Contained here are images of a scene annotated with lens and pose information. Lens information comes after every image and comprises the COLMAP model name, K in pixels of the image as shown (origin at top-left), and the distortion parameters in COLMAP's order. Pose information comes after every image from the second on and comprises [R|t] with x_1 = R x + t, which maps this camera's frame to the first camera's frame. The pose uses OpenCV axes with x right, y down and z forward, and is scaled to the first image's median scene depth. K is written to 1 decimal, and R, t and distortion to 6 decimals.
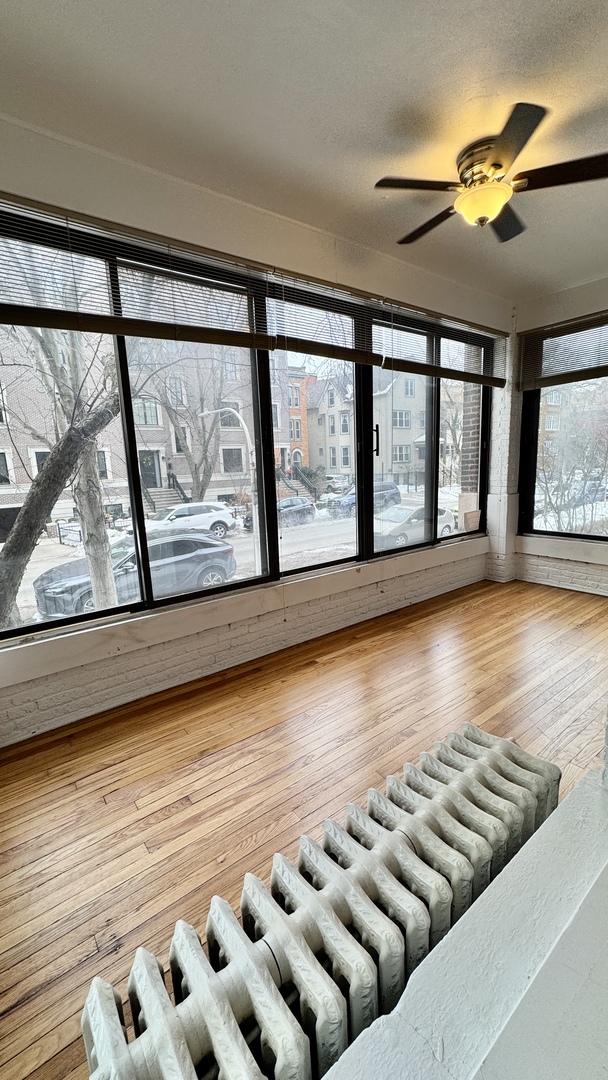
lens RADIAL K [[431.9, 0, 309.2], [0, 431.9, 544.1], [0, 0, 1]] dist [-0.001827, 0.000083]
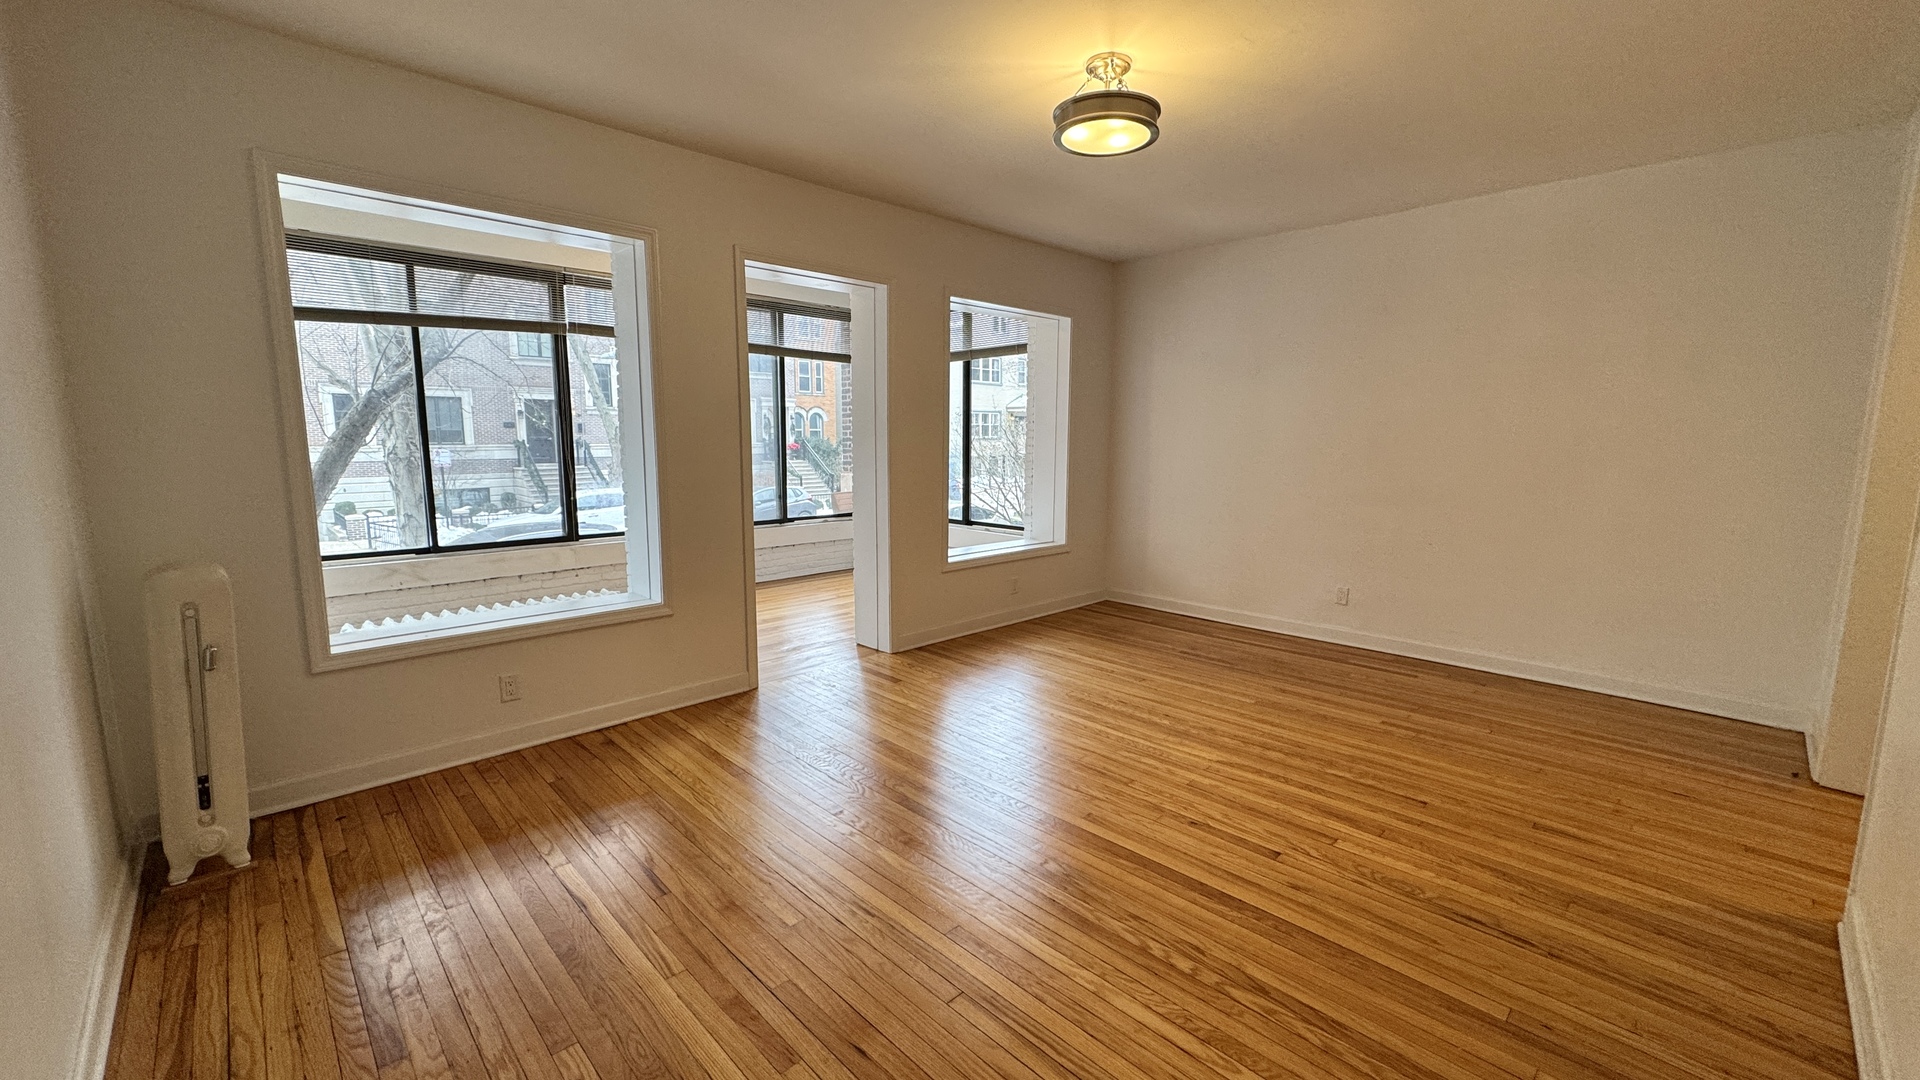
lens RADIAL K [[767.9, 0, 955.9], [0, 767.9, 537.9], [0, 0, 1]] dist [-0.001827, 0.000083]
pose [[0.991844, 0.027691, 0.124413, 0.258081], [-0.021083, 0.998312, -0.054113, 0.066578], [-0.125702, 0.051048, 0.990754, -0.410016]]
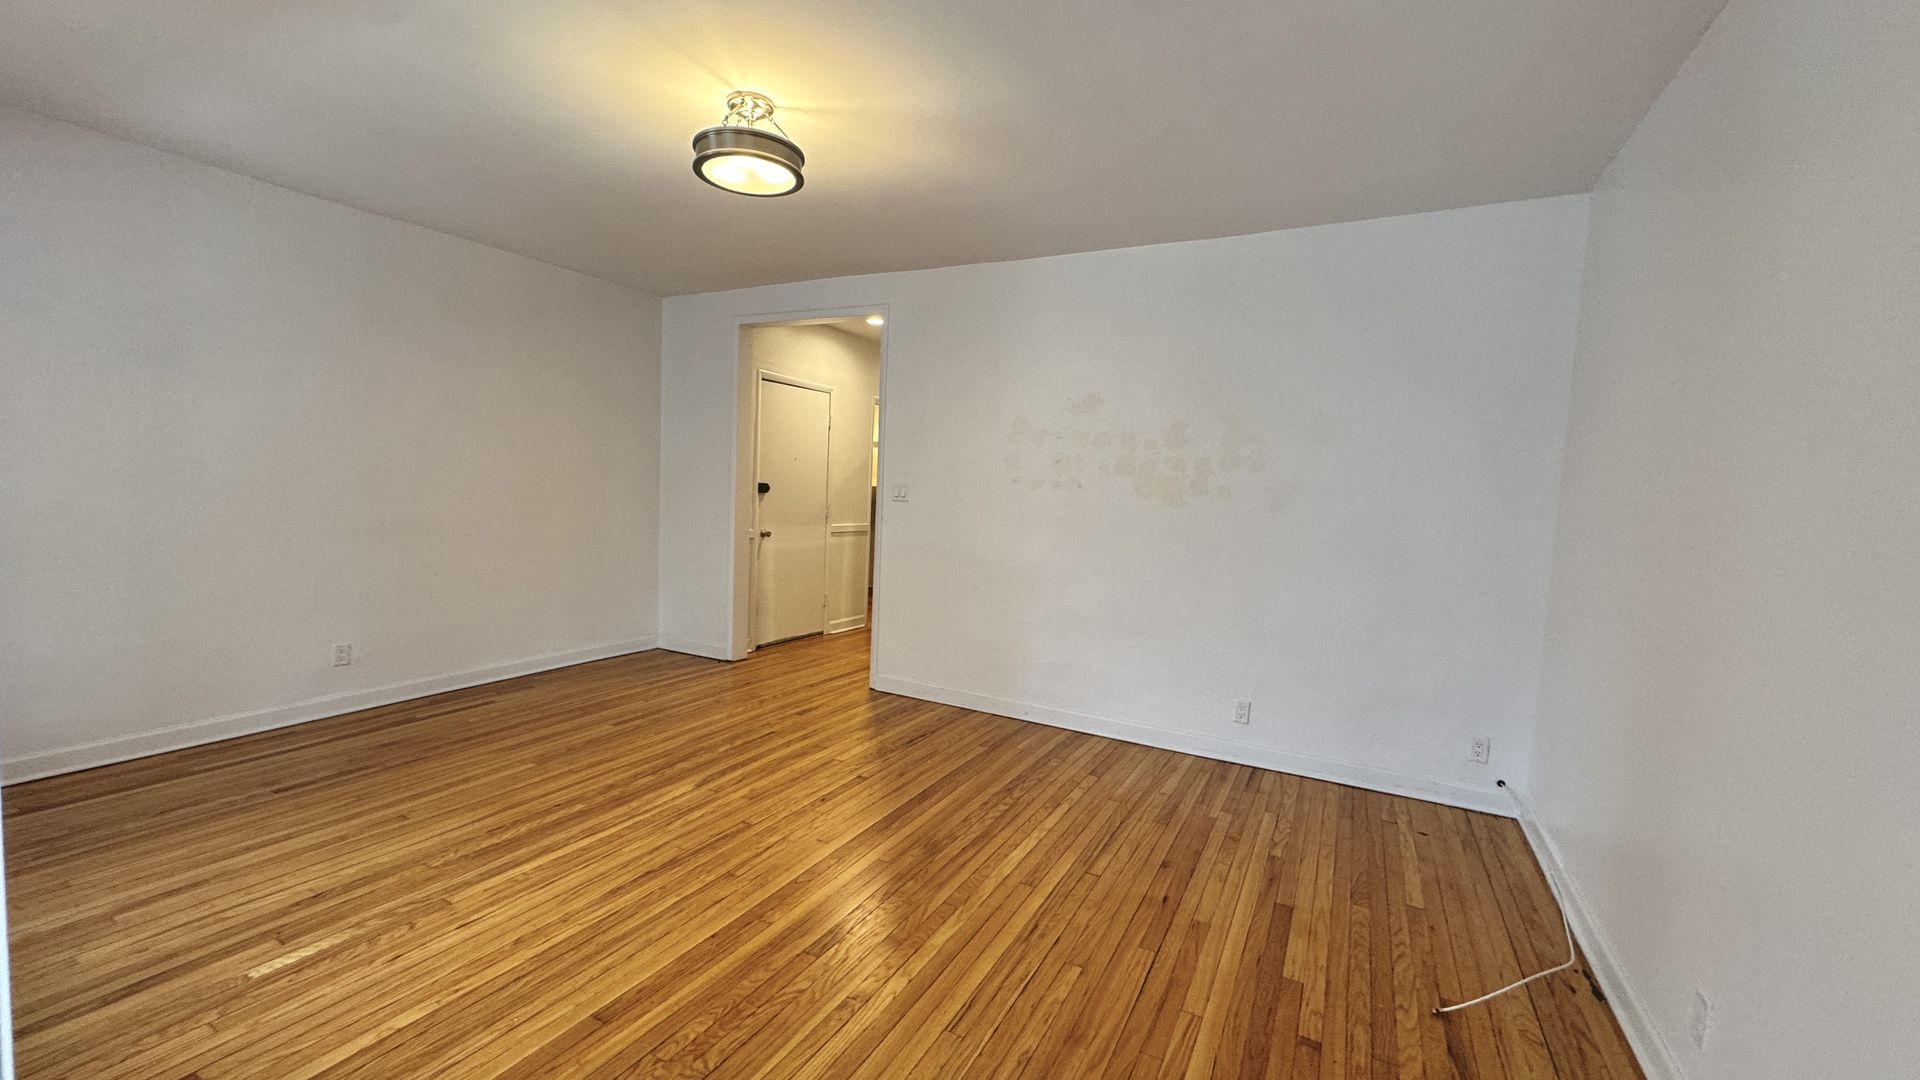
lens RADIAL K [[767.9, 0, 952.7], [0, 767.9, 542.8], [0, 0, 1]] dist [-0.001827, 0.000083]
pose [[-0.429537, -0.046958, 0.901827, -0.810734], [0.143957, 0.982316, 0.119715, -0.237558], [-0.891501, 0.181247, -0.415182, 1.387127]]
